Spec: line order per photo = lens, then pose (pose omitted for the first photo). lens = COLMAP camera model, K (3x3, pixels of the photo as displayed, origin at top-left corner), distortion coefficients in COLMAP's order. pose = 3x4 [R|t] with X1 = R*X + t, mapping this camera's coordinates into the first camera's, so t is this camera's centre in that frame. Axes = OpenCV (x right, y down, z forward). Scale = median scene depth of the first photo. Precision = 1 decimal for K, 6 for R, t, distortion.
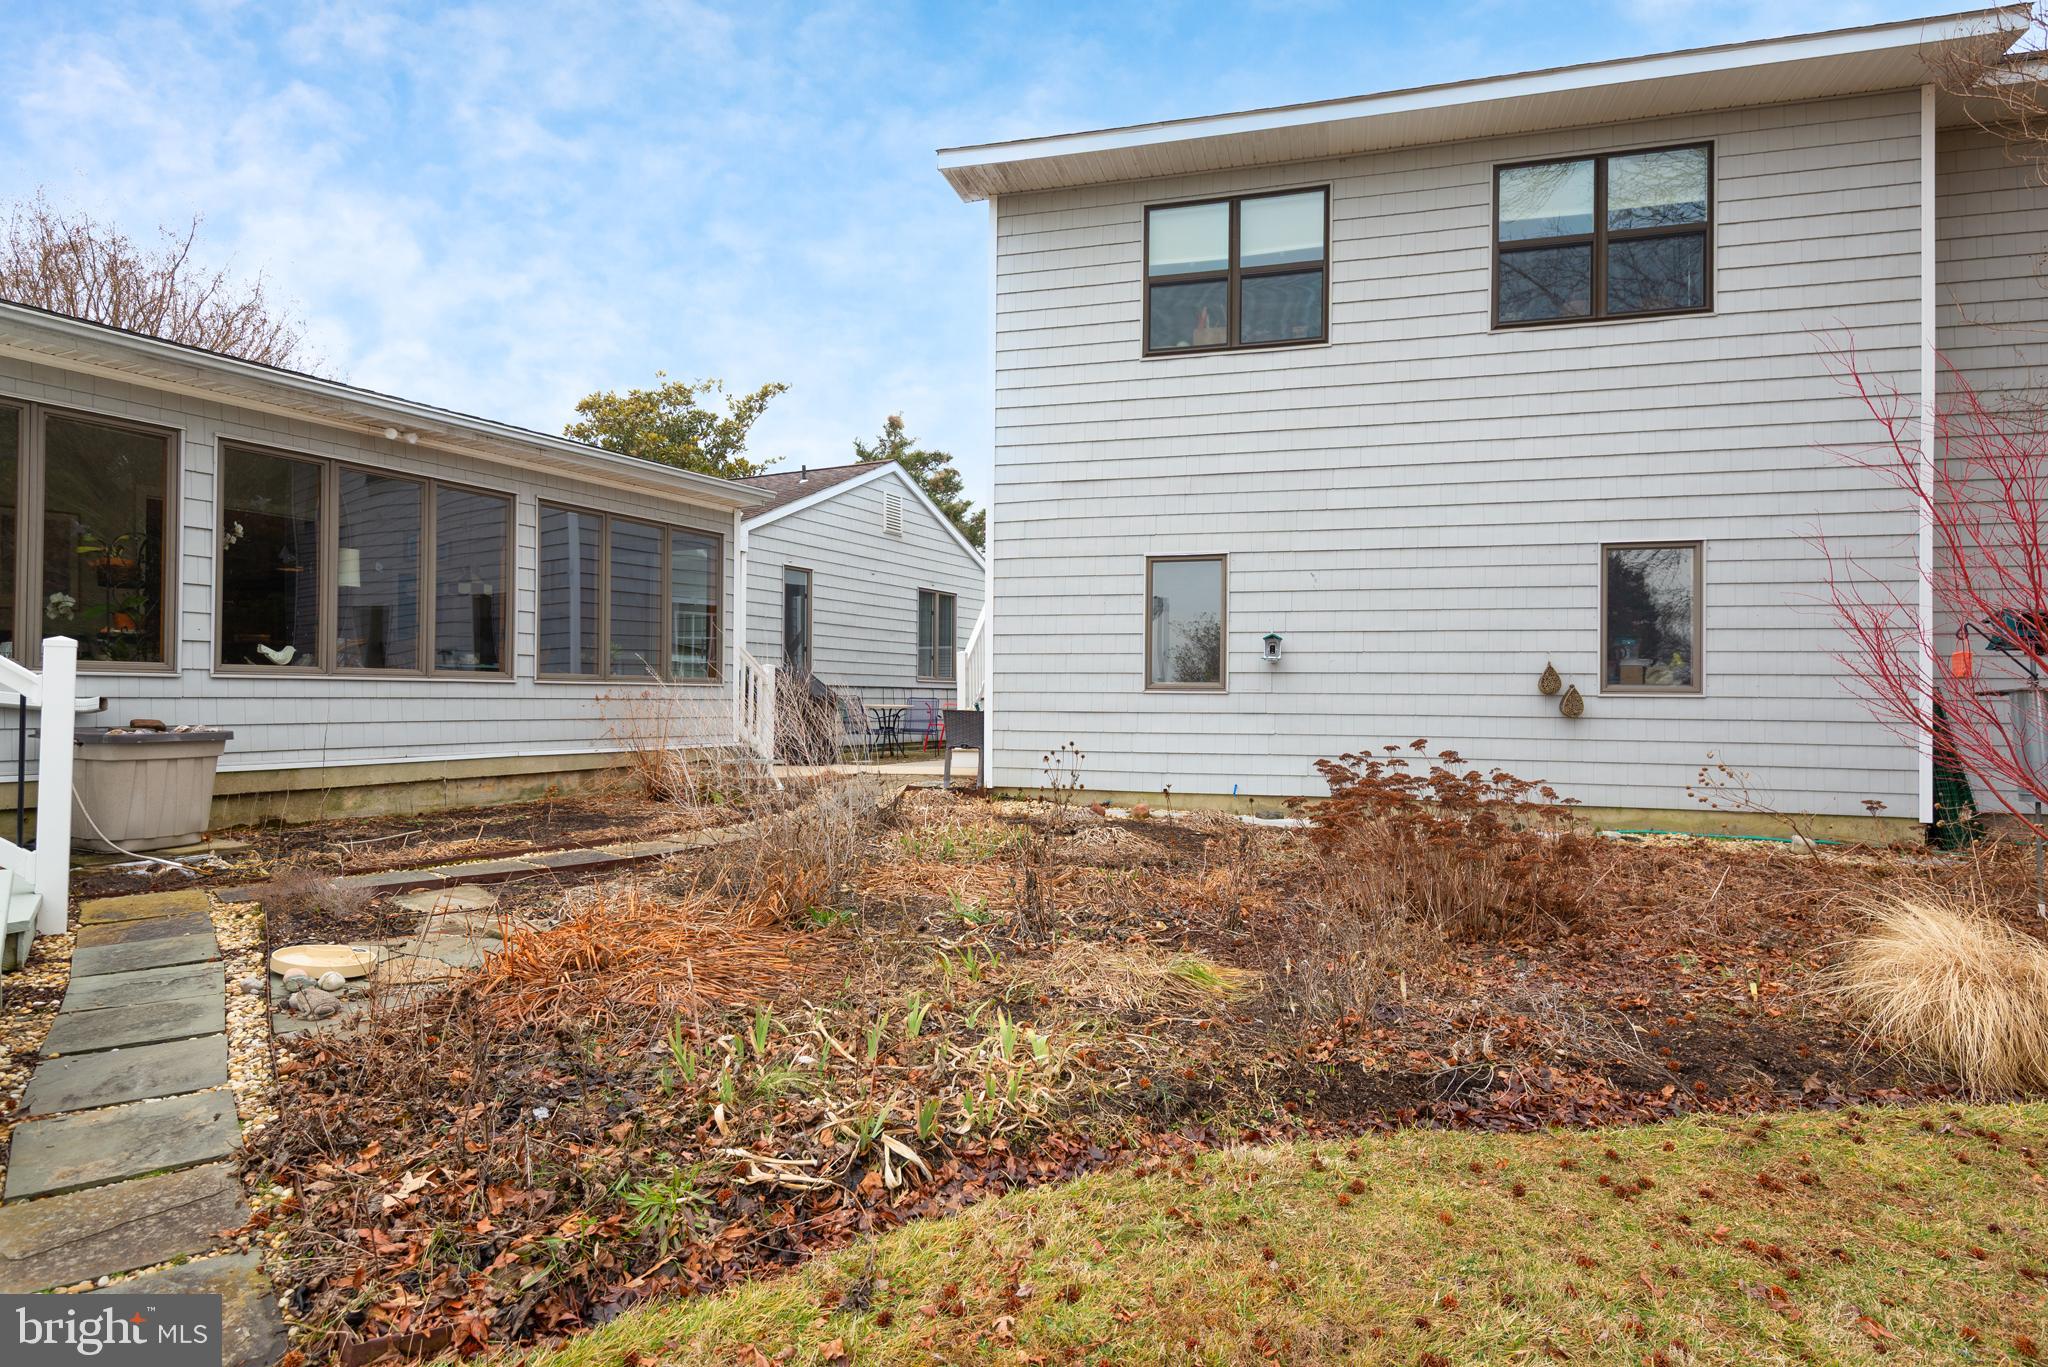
lens RADIAL K [[1146.6, 0, 1033.9], [0, 1146.6, 673.7], [0, 0, 1]] dist [0.040023, -0.001194]
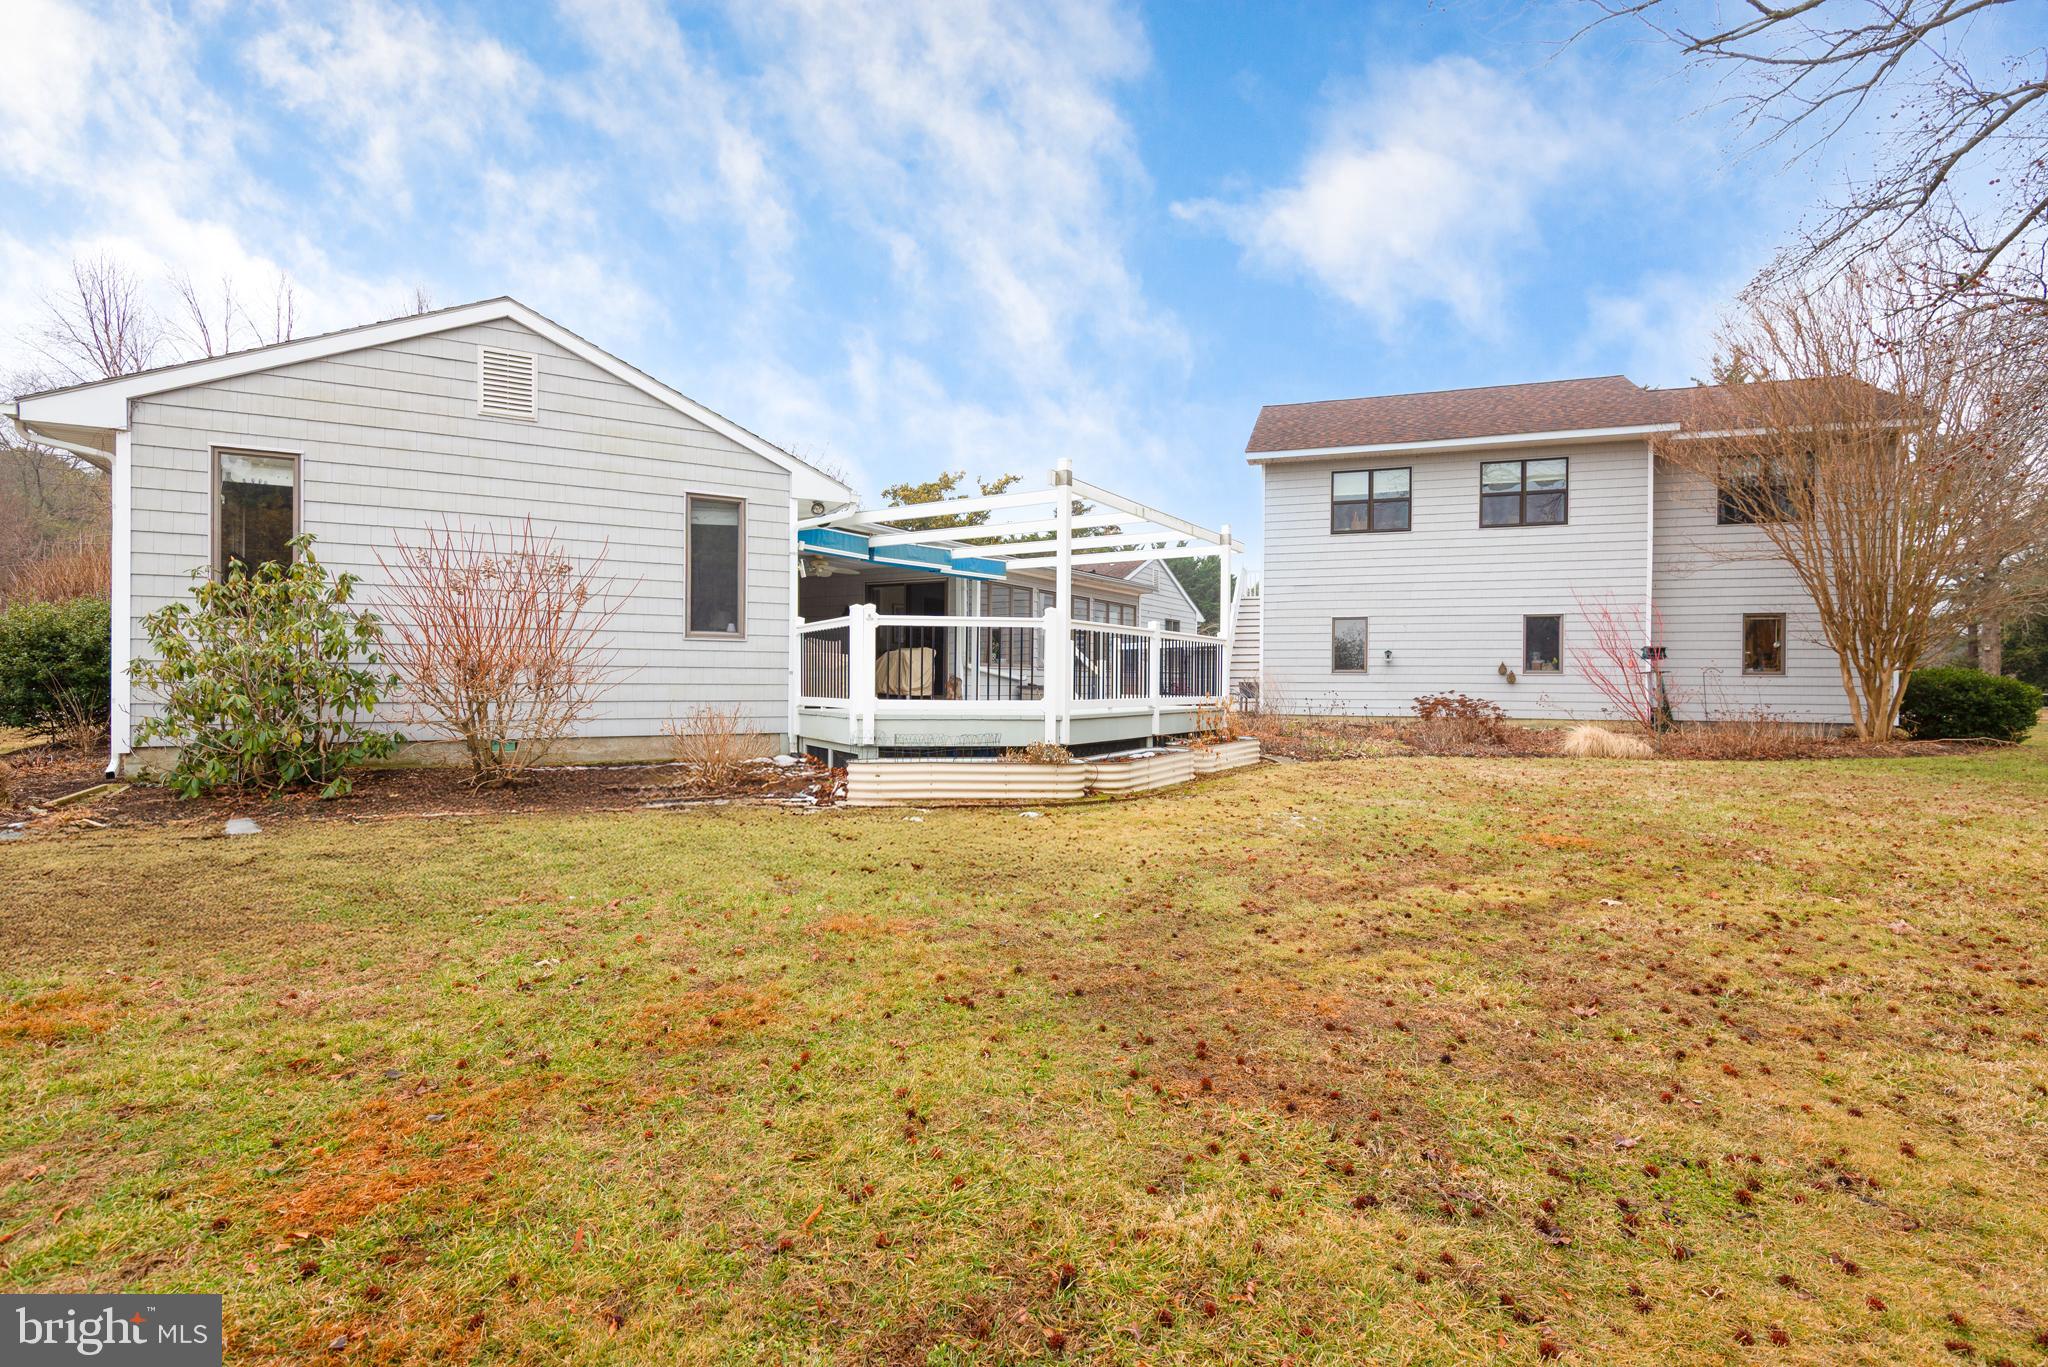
lens RADIAL K [[963.3, 0, 1024.0], [0, 963.3, 683.5], [0, 0, 1]] dist [0.019392, 0.000004]
pose [[0.997916, -0.002081, -0.064499, -0.433629], [0.003544, 0.999739, 0.022567, -0.012408], [0.064435, -0.022749, 0.997663, -1.108116]]
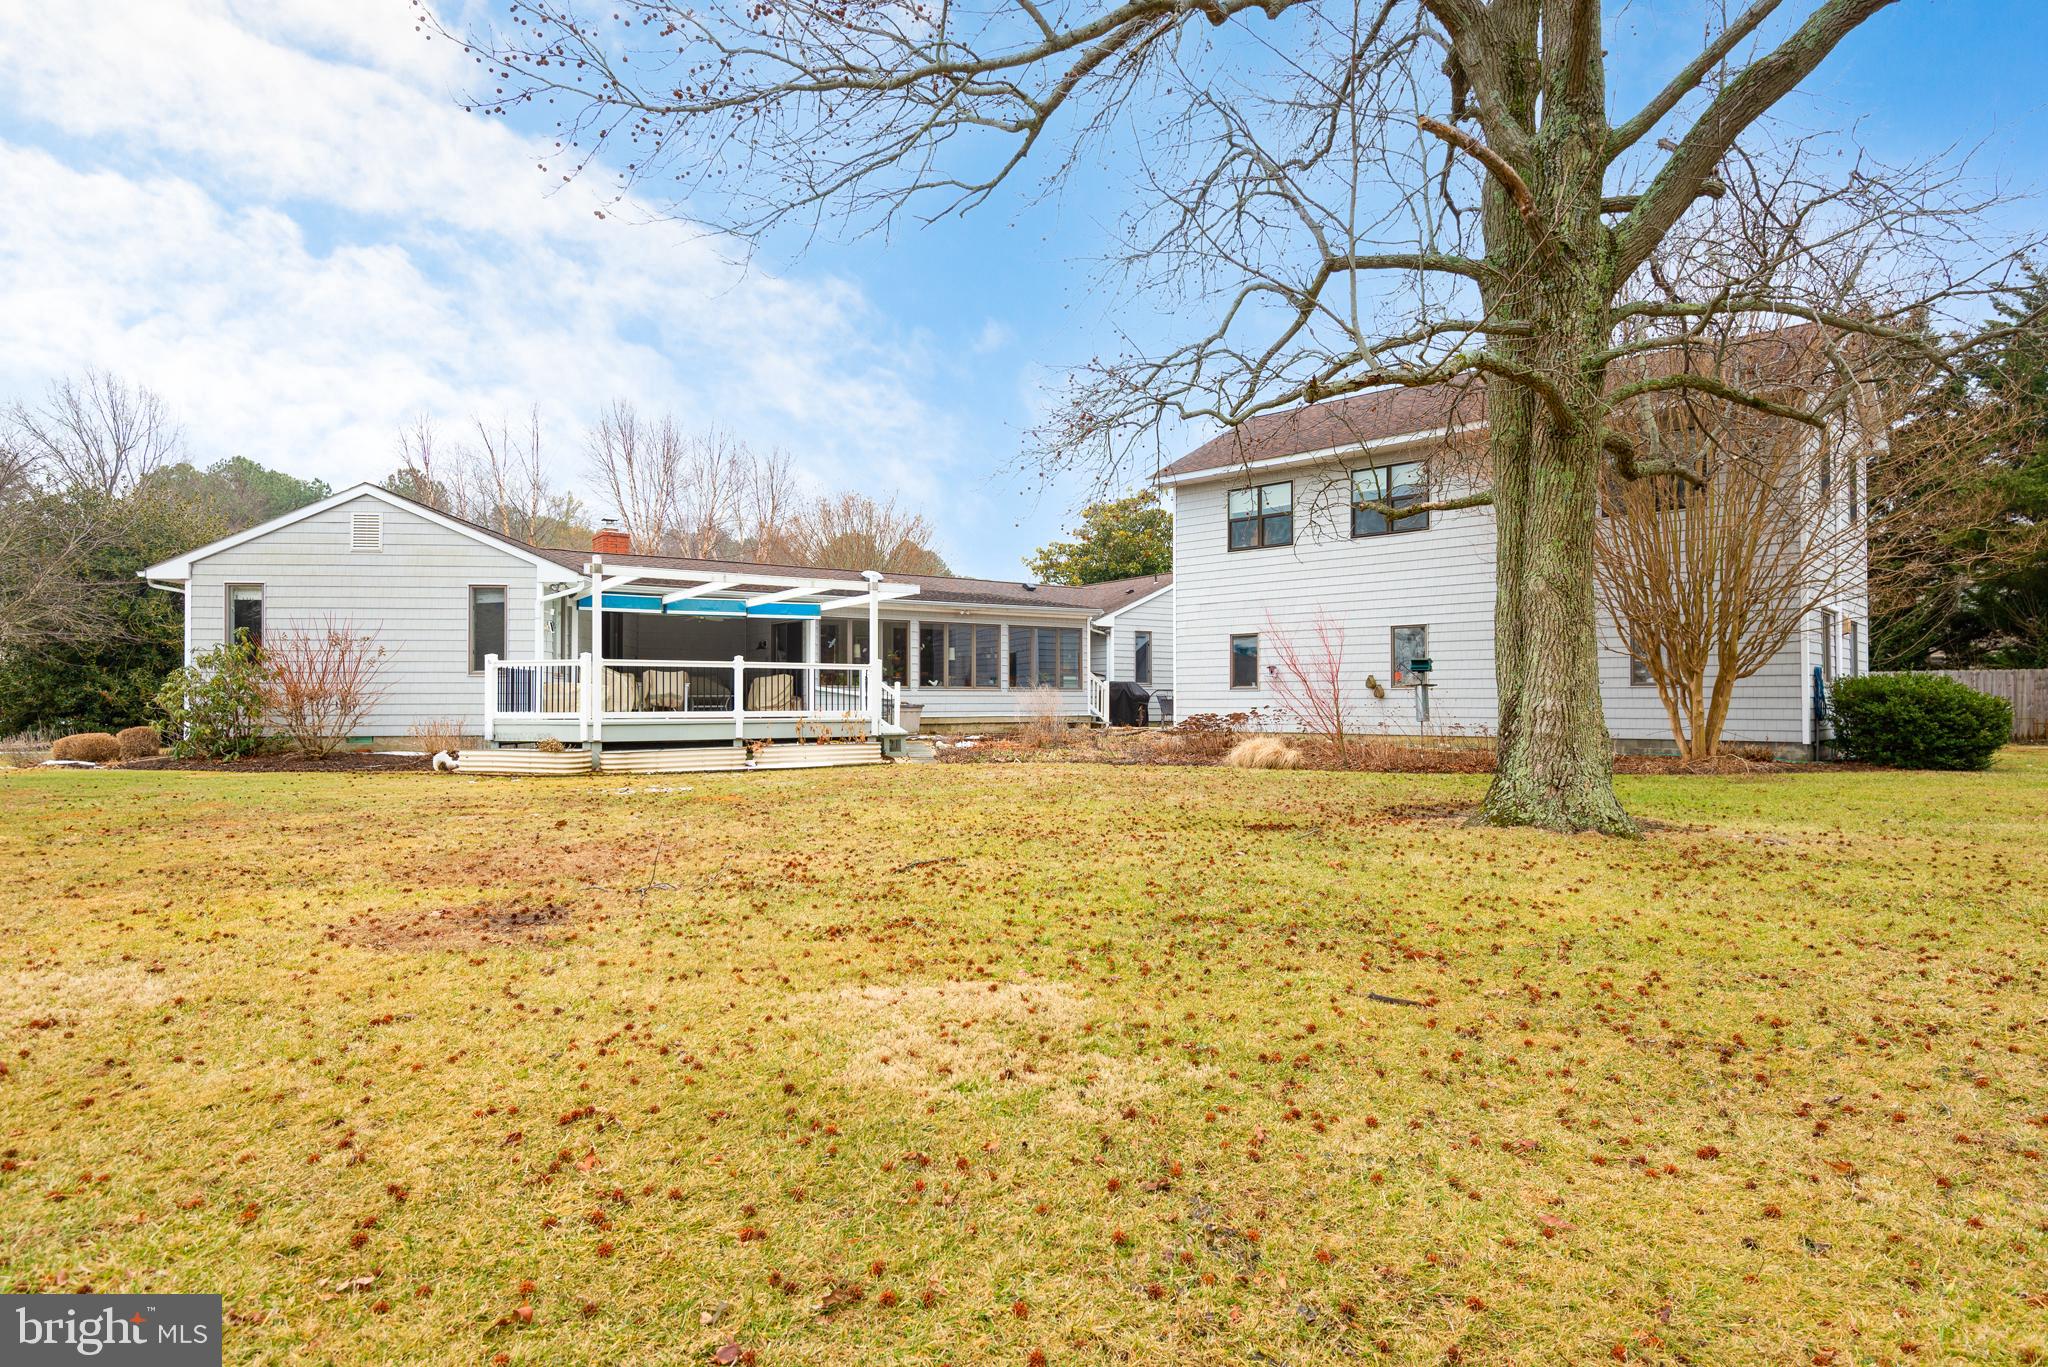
lens RADIAL K [[1146.6, 0, 1033.9], [0, 1146.6, 673.7], [0, 0, 1]] dist [0.040023, -0.001194]
pose [[0.881620, -0.021613, -0.471464, 0.908442], [0.019714, 0.999765, -0.008967, -0.005223], [0.471548, -0.001389, 0.881840, -1.386697]]
